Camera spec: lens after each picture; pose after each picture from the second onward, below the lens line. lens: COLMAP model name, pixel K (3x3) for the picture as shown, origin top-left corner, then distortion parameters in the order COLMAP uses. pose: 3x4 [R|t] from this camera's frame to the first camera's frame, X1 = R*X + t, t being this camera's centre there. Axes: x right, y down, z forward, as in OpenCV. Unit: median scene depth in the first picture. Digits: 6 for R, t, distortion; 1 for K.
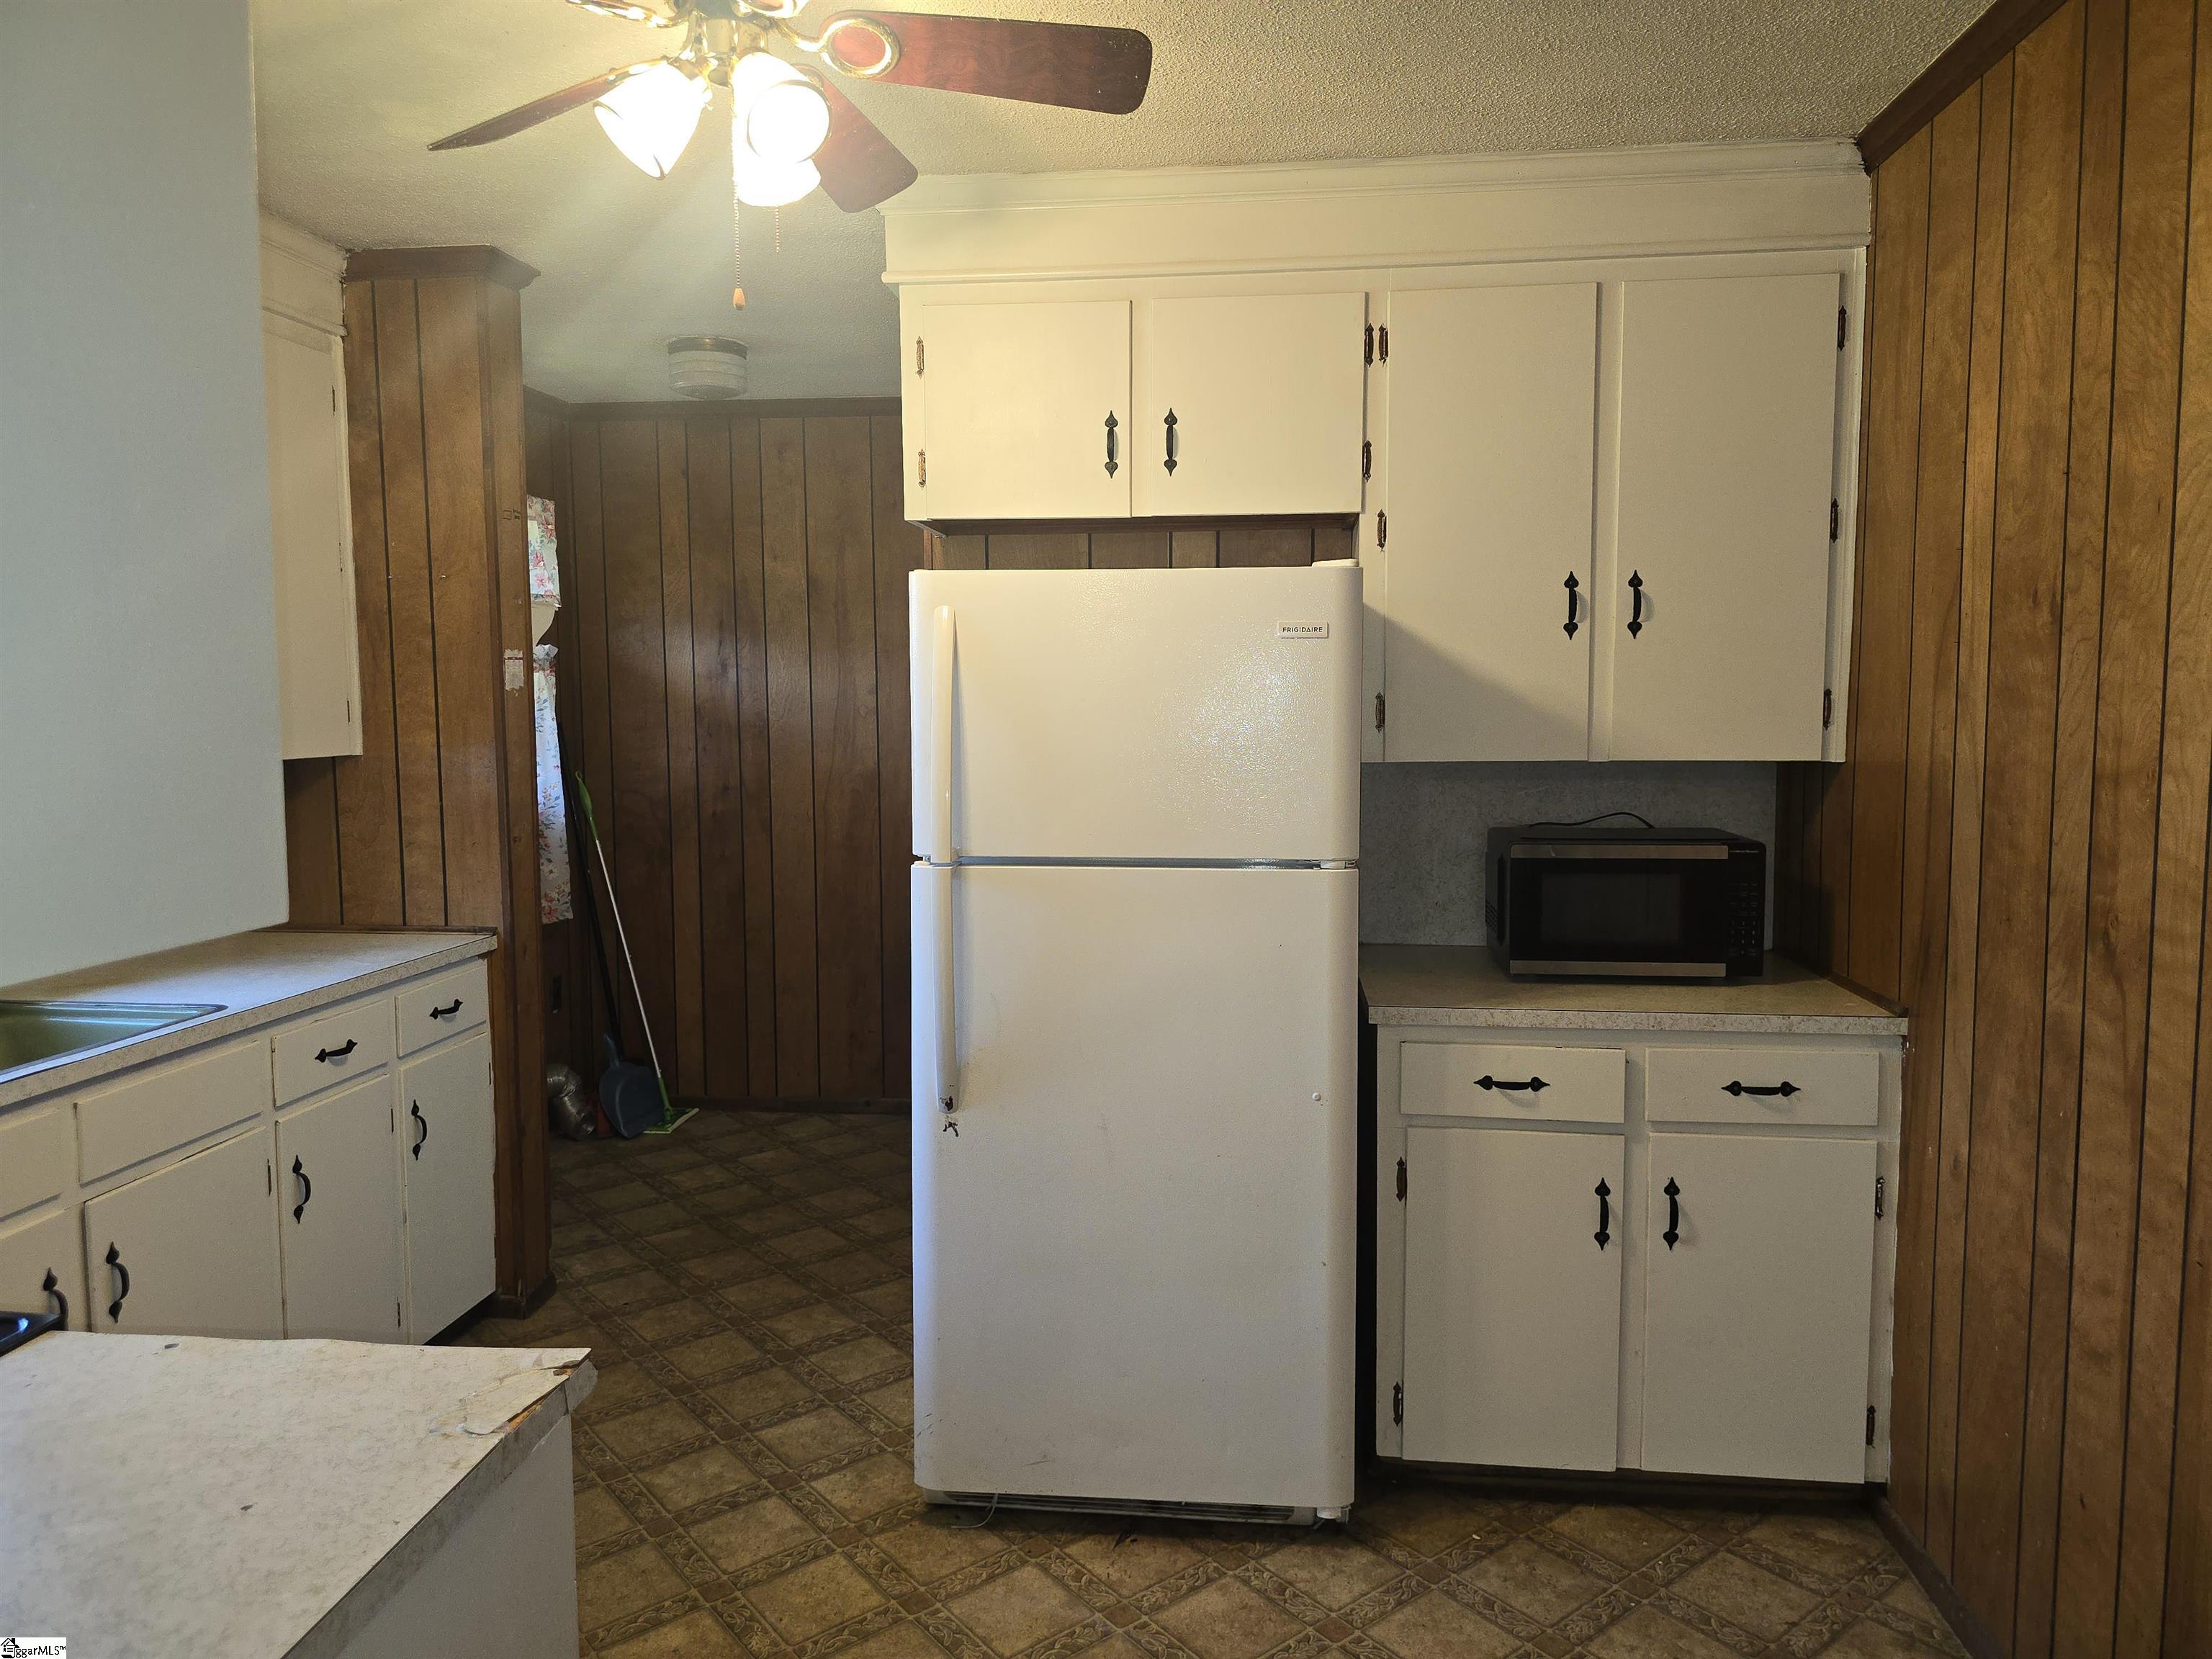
lens RADIAL K [[1487.7, 0, 1108.0], [0, 1487.7, 811.1], [0, 0, 1]] dist [0.066266, -0.076817]
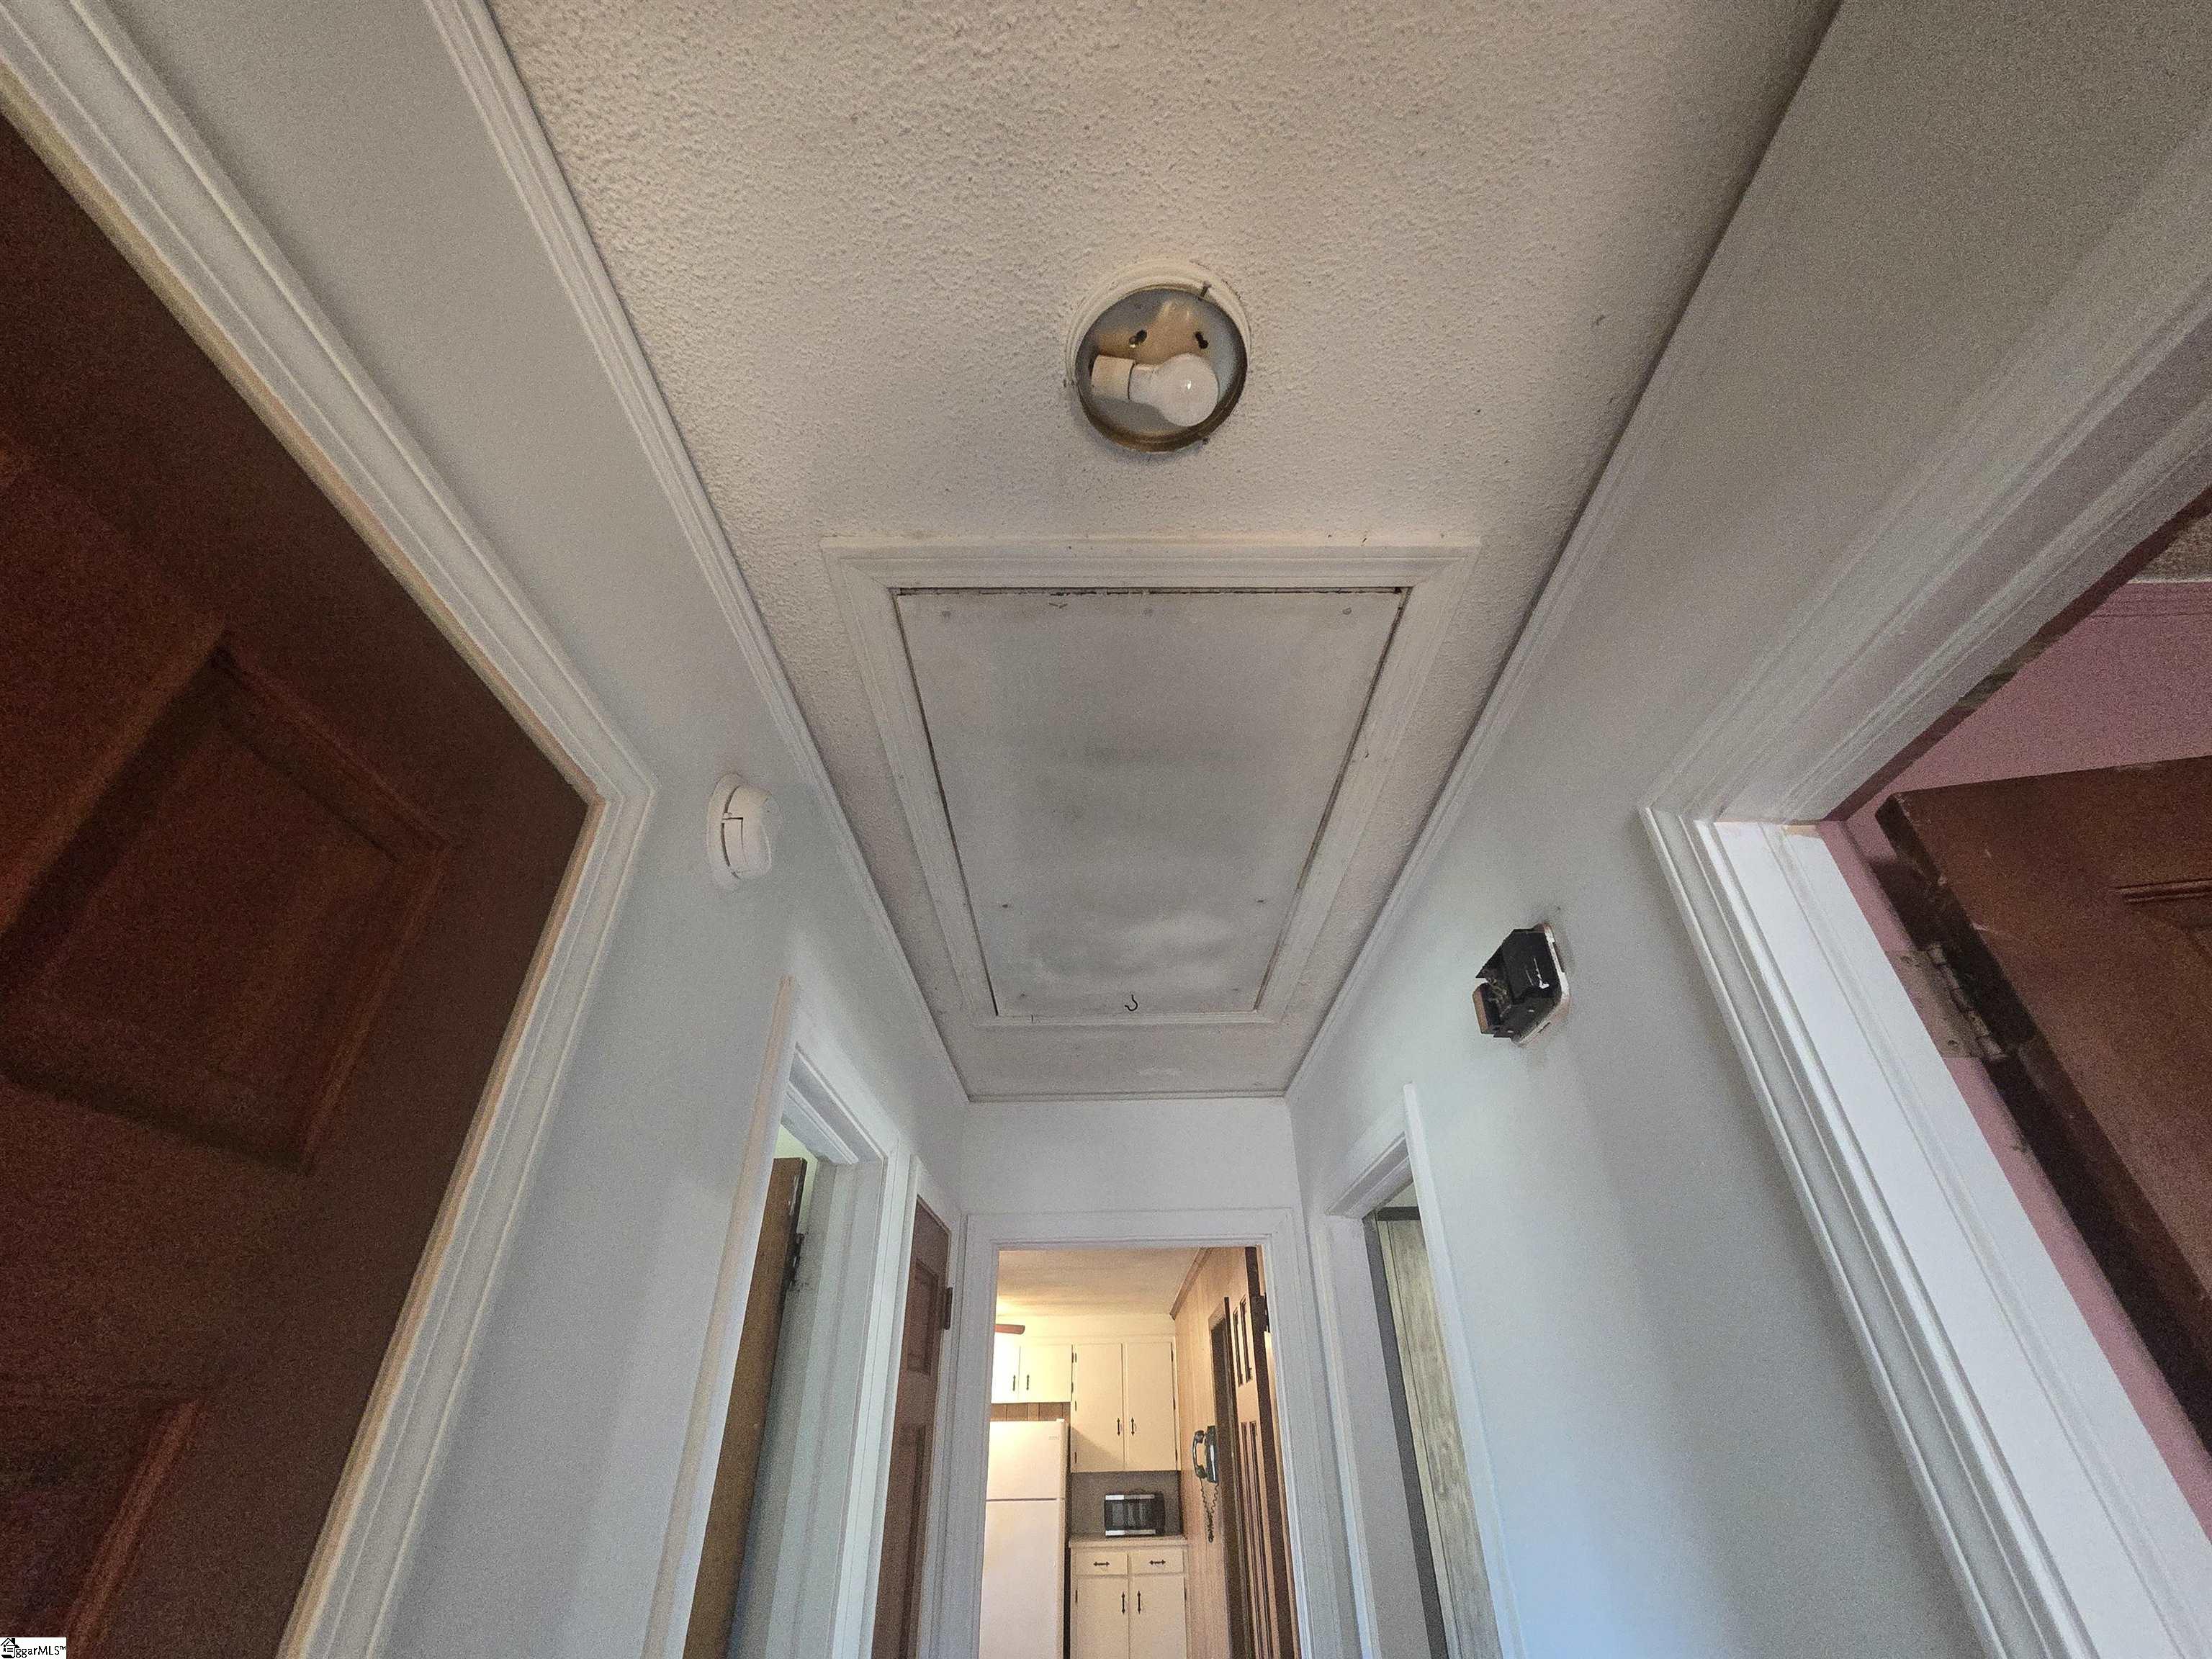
lens RADIAL K [[907.1, 0, 1117.7], [0, 907.1, 806.5], [0, 0, 1]] dist [-0.000168, -0.002344]
pose [[0.992611, 0.055848, 0.107724, -0.076331], [0.024424, 0.777655, -0.628216, 0.113243], [-0.118857, 0.626205, 0.770545, -2.111333]]
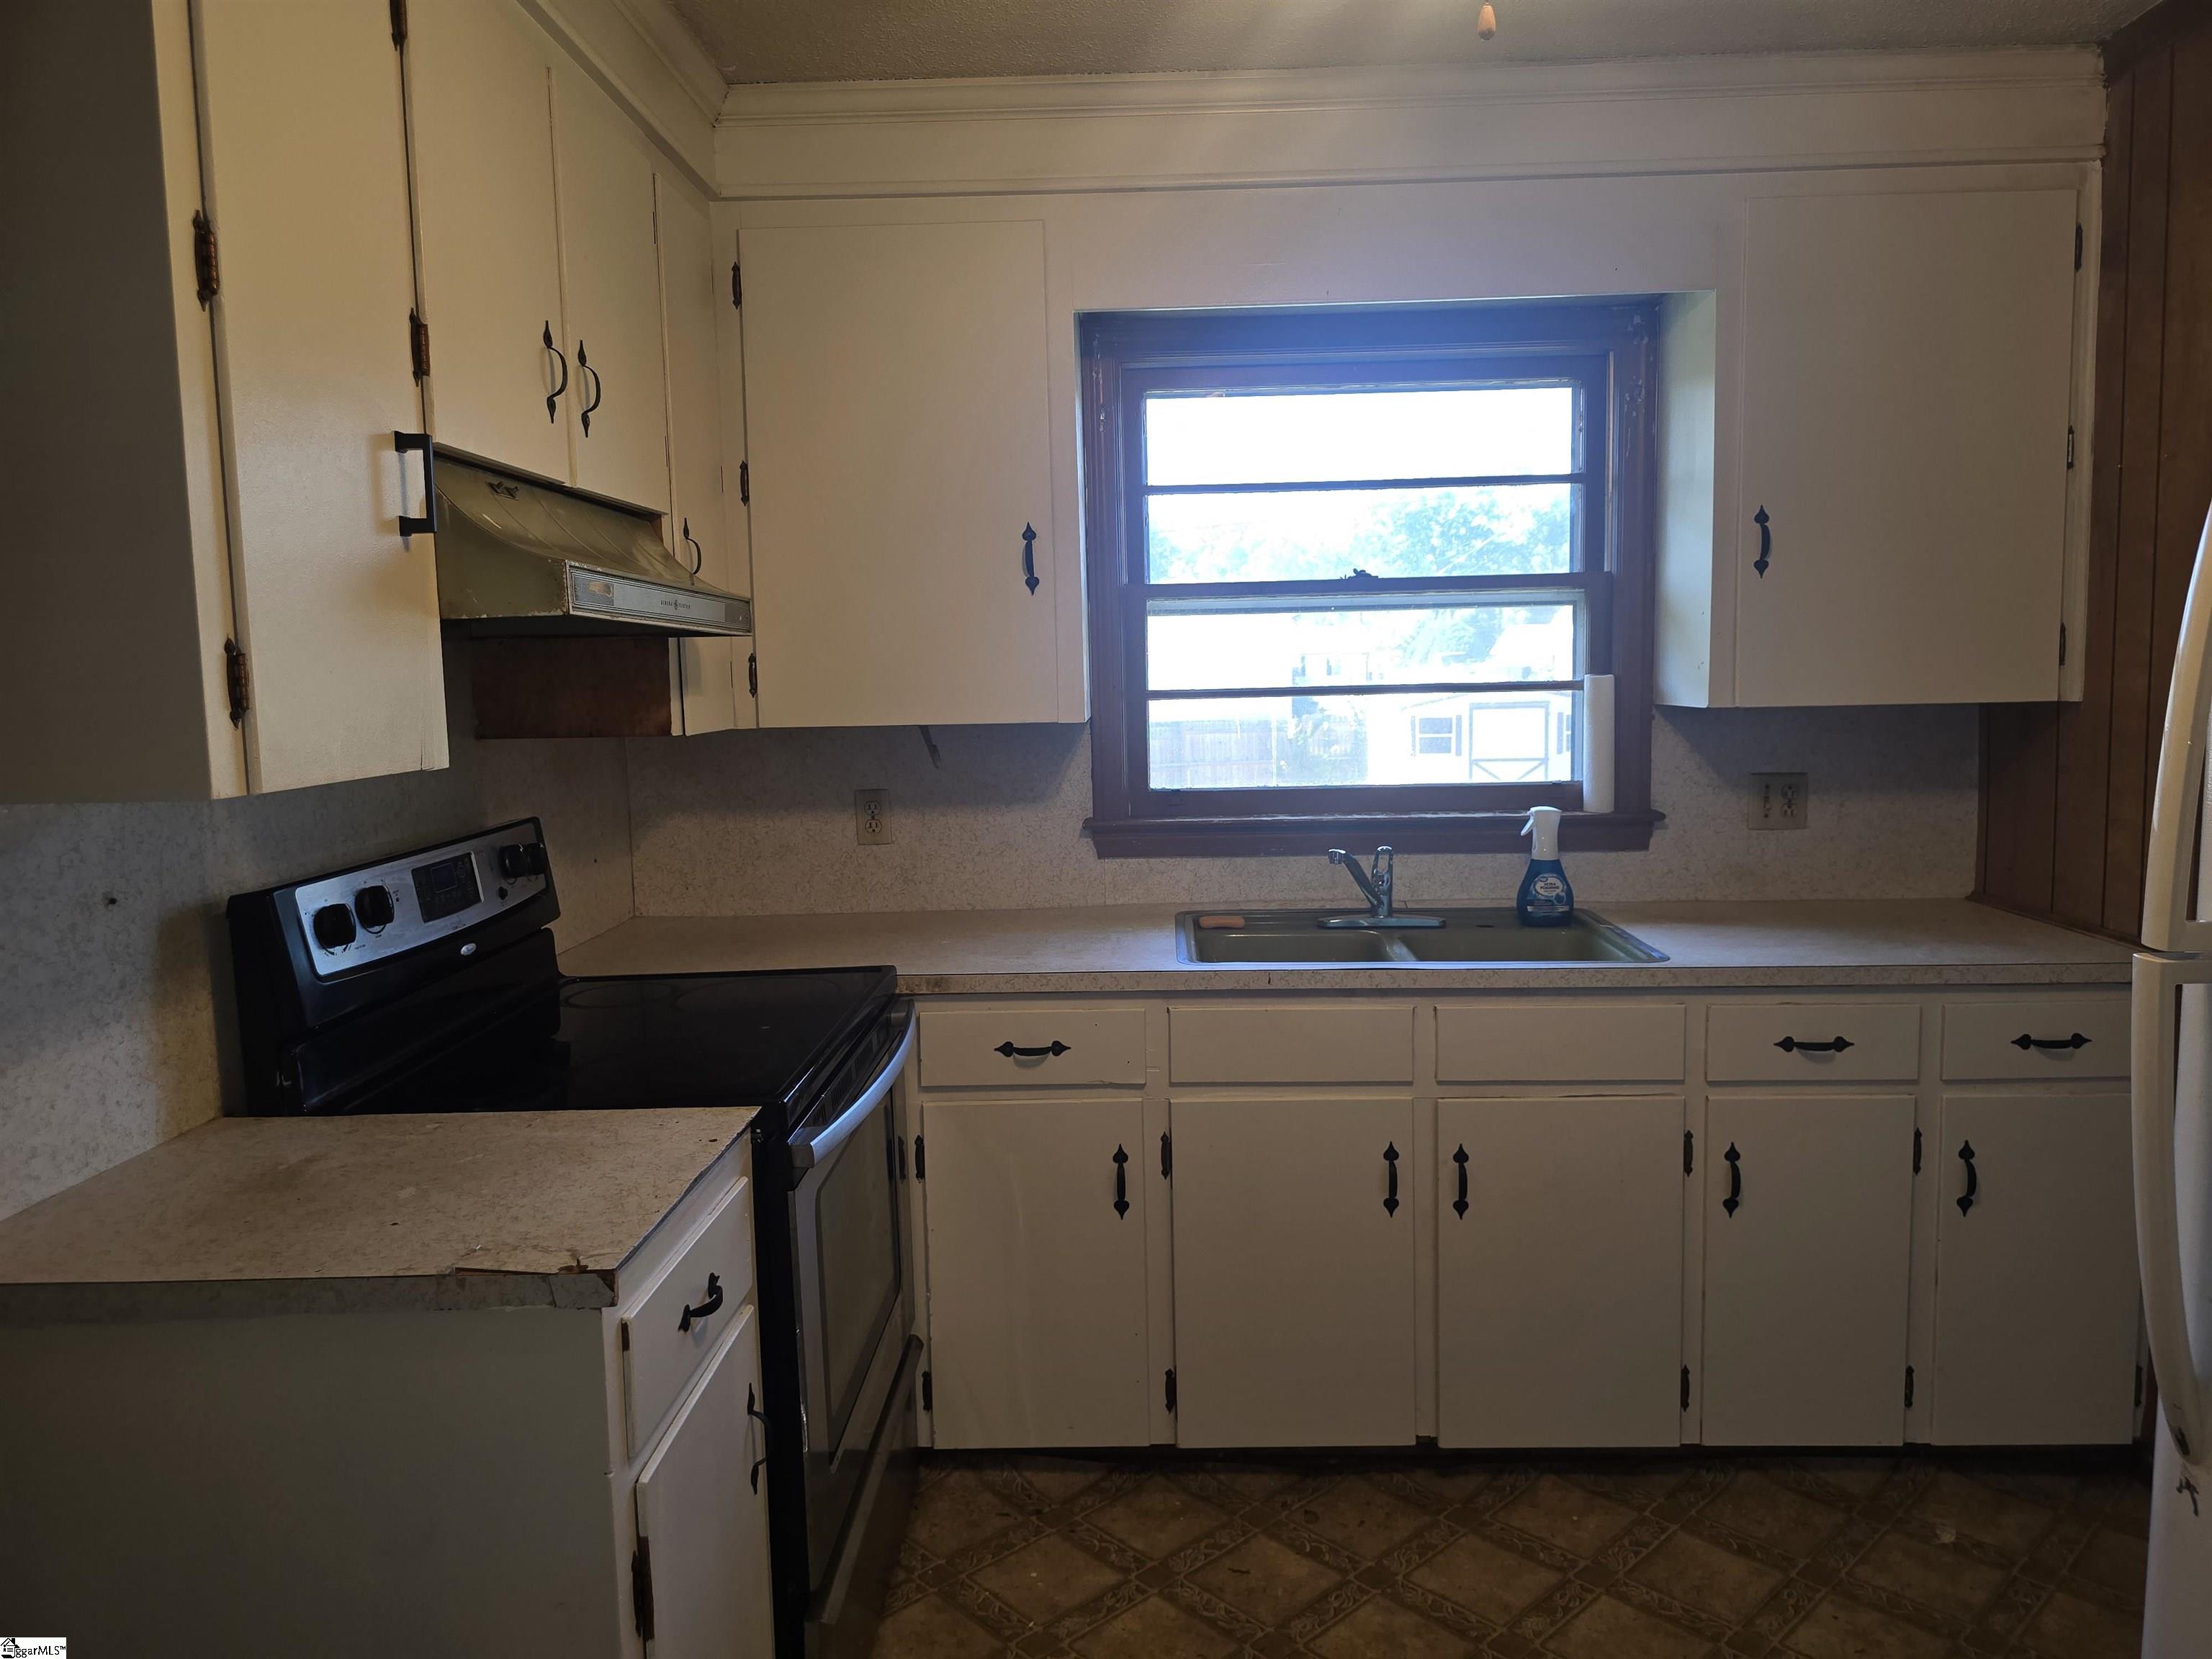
lens RADIAL K [[1500.5, 0, 1130.7], [0, 1500.5, 810.1], [0, 0, 1]] dist [0.068708, -0.077248]
pose [[0.091754, 0.101431, -0.990602, 0.297624], [-0.058017, 0.993653, 0.096370, -0.034561], [0.994090, 0.048629, 0.097056, 0.527249]]
